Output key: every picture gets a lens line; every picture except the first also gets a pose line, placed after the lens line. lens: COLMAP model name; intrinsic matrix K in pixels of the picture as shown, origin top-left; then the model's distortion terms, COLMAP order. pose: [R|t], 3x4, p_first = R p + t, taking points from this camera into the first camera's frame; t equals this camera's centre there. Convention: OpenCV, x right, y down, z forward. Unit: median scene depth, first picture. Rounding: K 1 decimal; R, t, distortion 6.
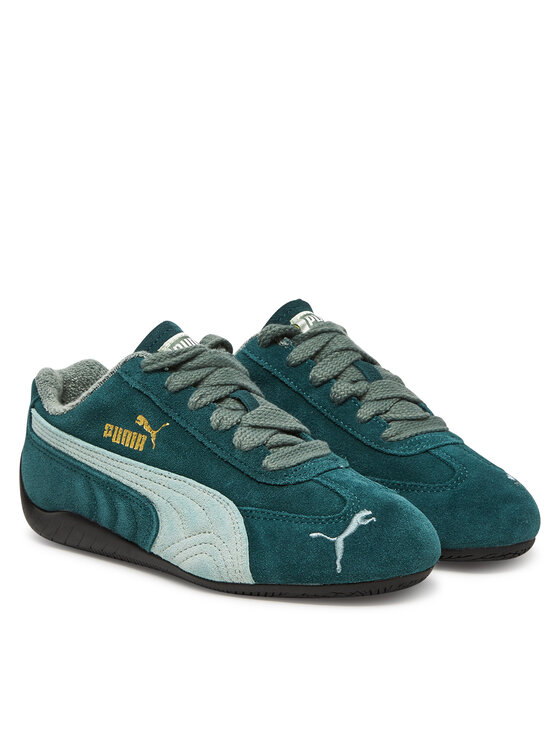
lens RADIAL K [[2051.2, 0, 280.0], [0, 2051.2, 373.0], [0, 0, 1]] dist [-0.008745, 0.013243]
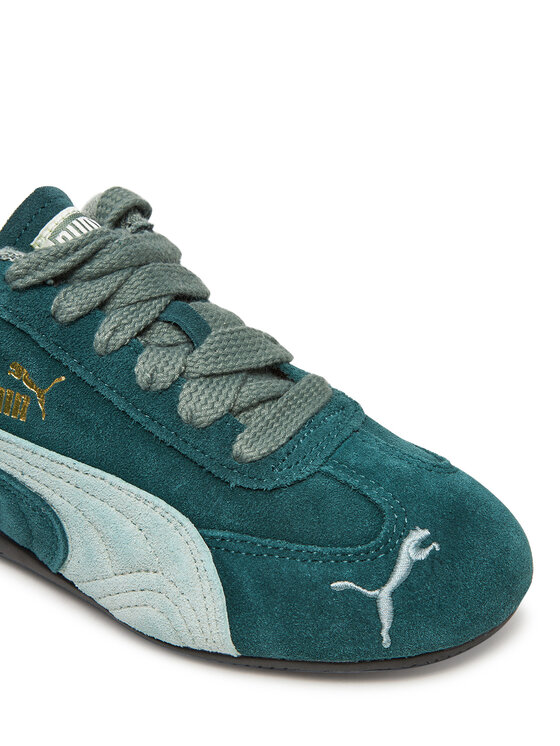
lens RADIAL K [[1339.4, 0, 280.0], [0, 1339.4, 373.0], [0, 0, 1]] dist [-0.023493, -0.081948]
pose [[0.990497, -0.095781, 0.098702, -0.030612], [0.062189, 0.951991, 0.299743, -0.090908], [-0.122673, -0.290756, 0.948901, 0.626560]]
